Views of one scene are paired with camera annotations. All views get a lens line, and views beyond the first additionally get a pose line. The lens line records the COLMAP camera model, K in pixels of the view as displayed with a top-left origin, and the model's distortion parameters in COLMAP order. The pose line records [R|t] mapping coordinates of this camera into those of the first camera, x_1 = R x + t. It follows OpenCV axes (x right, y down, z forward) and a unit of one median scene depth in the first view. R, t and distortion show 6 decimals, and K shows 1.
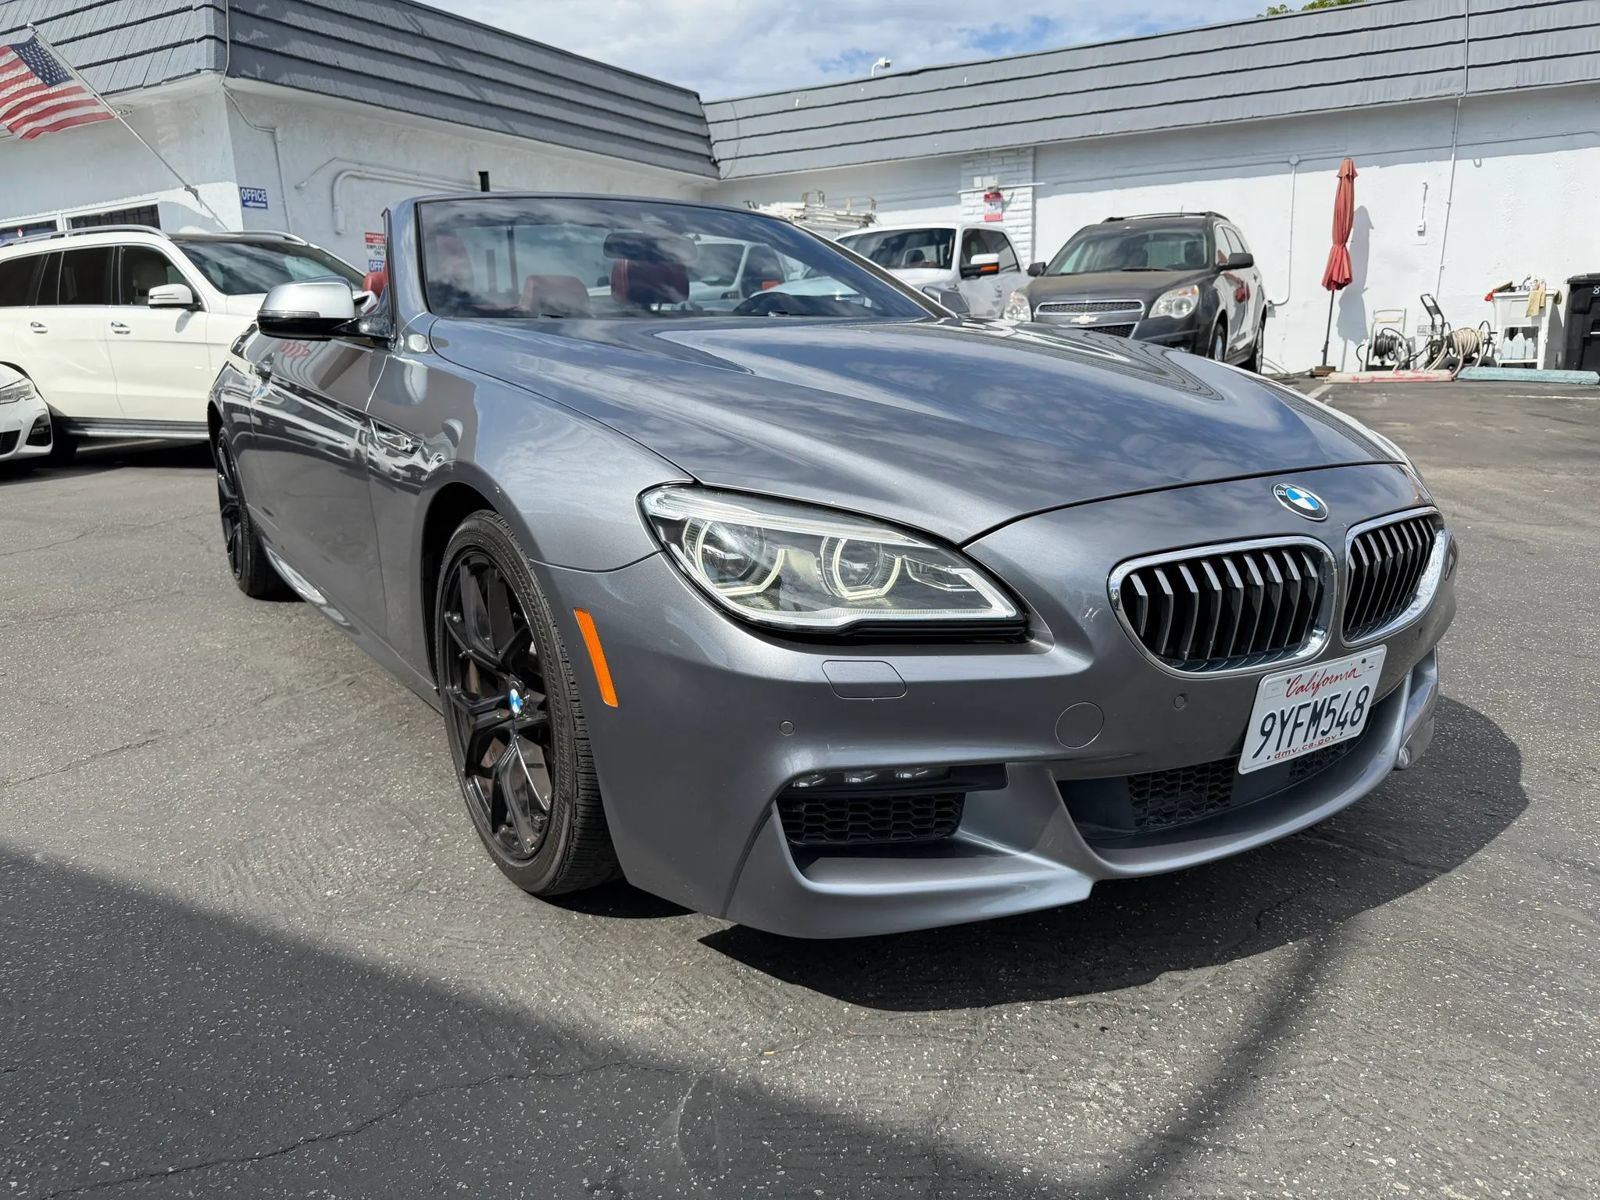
lens RADIAL K [[1145.8, 0, 807.6], [0, 1145.8, 601.8], [0, 0, 1]] dist [0.002350, -0.010570]
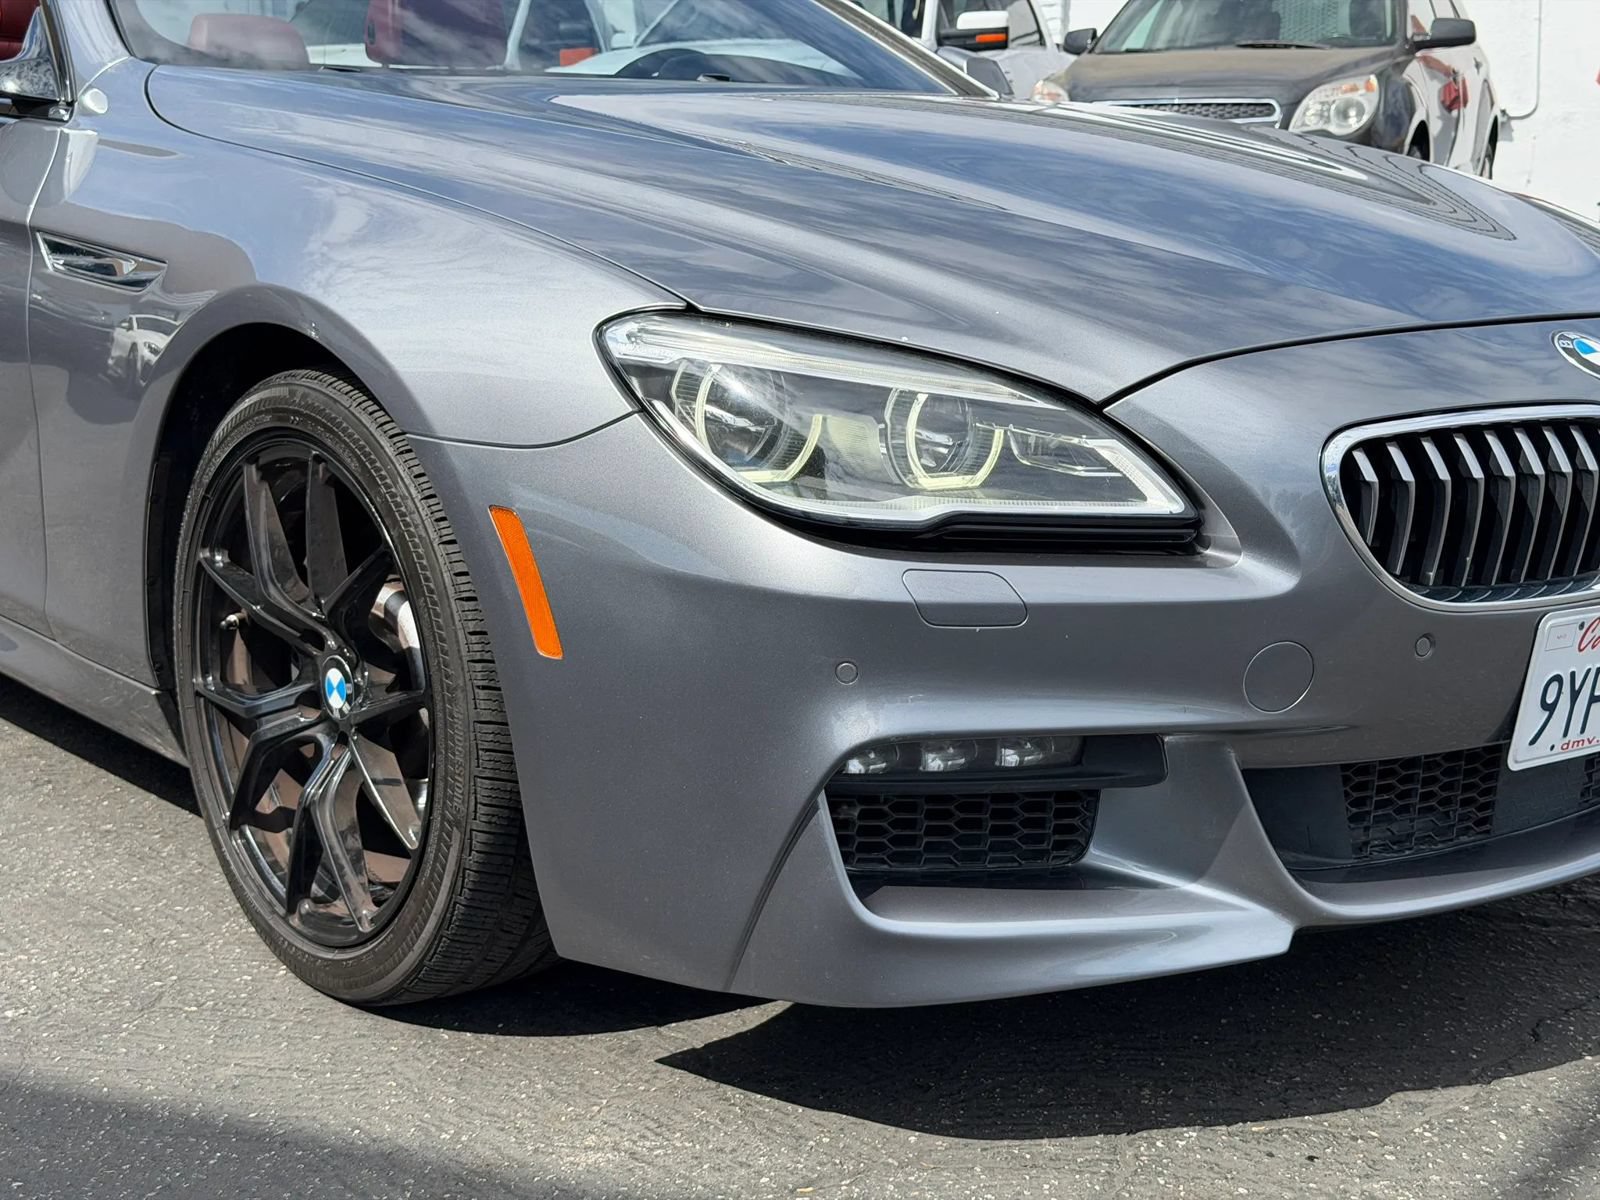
lens RADIAL K [[2286.5, 0, 780.3], [0, 2286.5, 596.5], [0, 0, 1]] dist [-0.050295, 0.554948]
pose [[0.996848, 0.006709, 0.079052, -0.116981], [-0.003208, 0.999012, -0.044328, 0.091093], [-0.079272, 0.043935, 0.995884, -0.224689]]
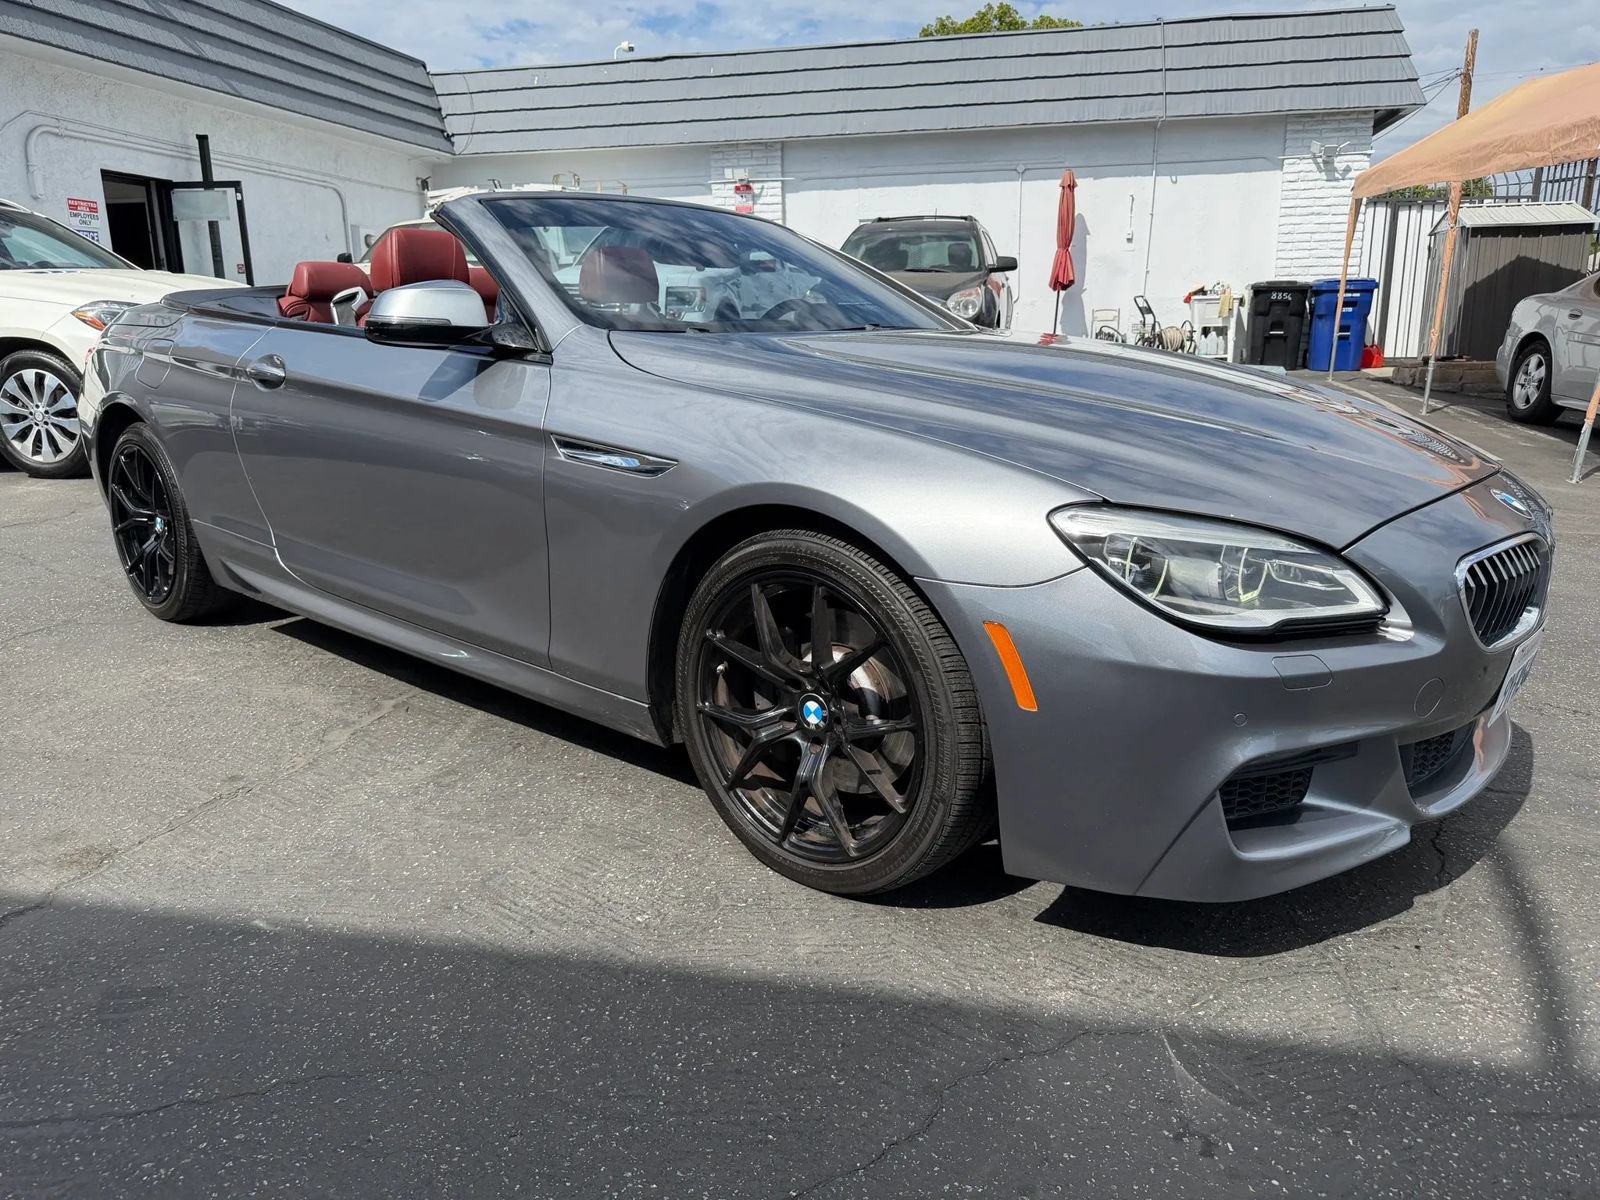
lens RADIAL K [[1129.0, 0, 801.3], [0, 1129.0, 618.6], [0, 0, 1]] dist [0.028654, -0.039372]
pose [[0.963659, -0.052120, 0.262000, -0.528974], [0.044276, 0.998379, 0.035755, -0.034776], [-0.263439, -0.022855, 0.964405, 0.022924]]
